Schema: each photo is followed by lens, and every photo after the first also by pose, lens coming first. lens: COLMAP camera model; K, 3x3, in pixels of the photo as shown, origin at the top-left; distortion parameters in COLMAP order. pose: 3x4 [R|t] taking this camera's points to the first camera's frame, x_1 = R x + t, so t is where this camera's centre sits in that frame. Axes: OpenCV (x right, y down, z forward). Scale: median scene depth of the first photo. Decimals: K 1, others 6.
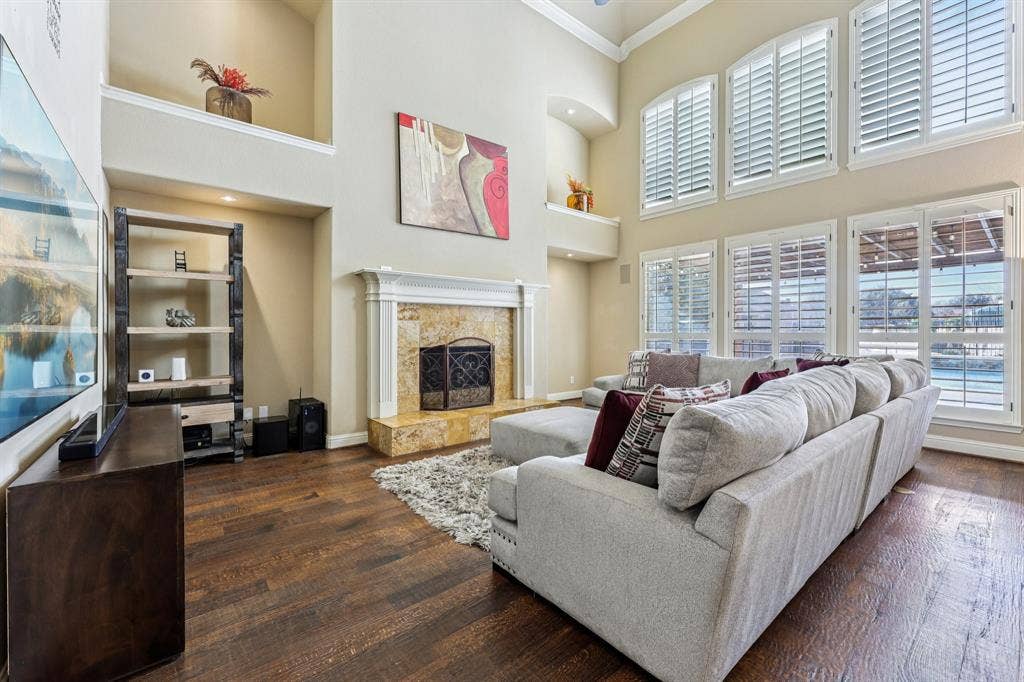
lens RADIAL K [[415.1, 0, 516.0], [0, 415.1, 338.3], [0, 0, 1]] dist [-0.000747, -0.000479]
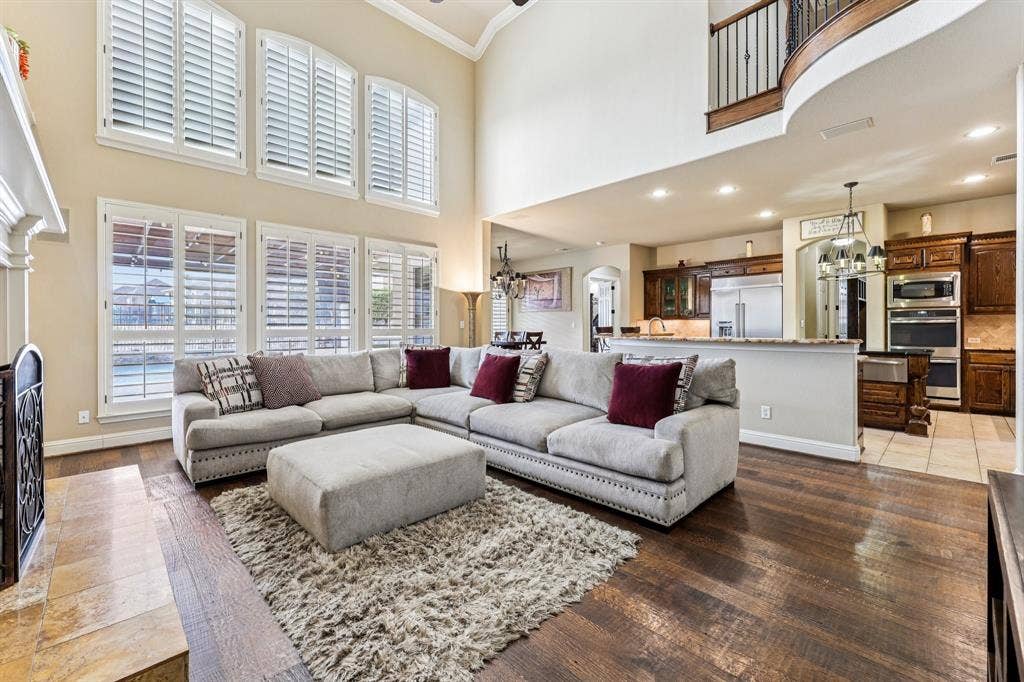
lens RADIAL K [[438.0, 0, 513.2], [0, 438.0, 334.9], [0, 0, 1]] dist [0.001053, 0.000097]
pose [[-0.075803, -0.010126, 0.997071, -0.498145], [0.013861, 0.999841, 0.011208, -0.005967], [-0.997026, 0.014670, -0.075651, 0.586634]]
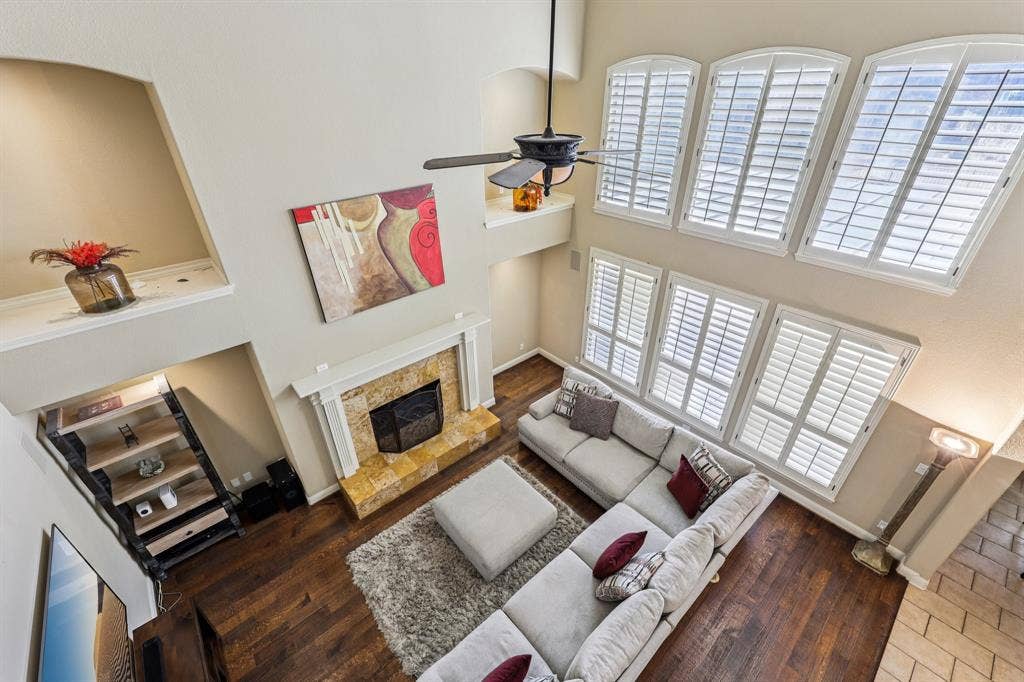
lens RADIAL K [[415.1, 0, 514.3], [0, 415.1, 343.6], [0, 0, 1]] dist [-0.000747, -0.000479]
pose [[0.999434, -0.020923, 0.026355, 0.123227], [0.004806, 0.863911, 0.503621, -0.638883], [-0.033305, -0.503209, 0.863523, 0.100785]]
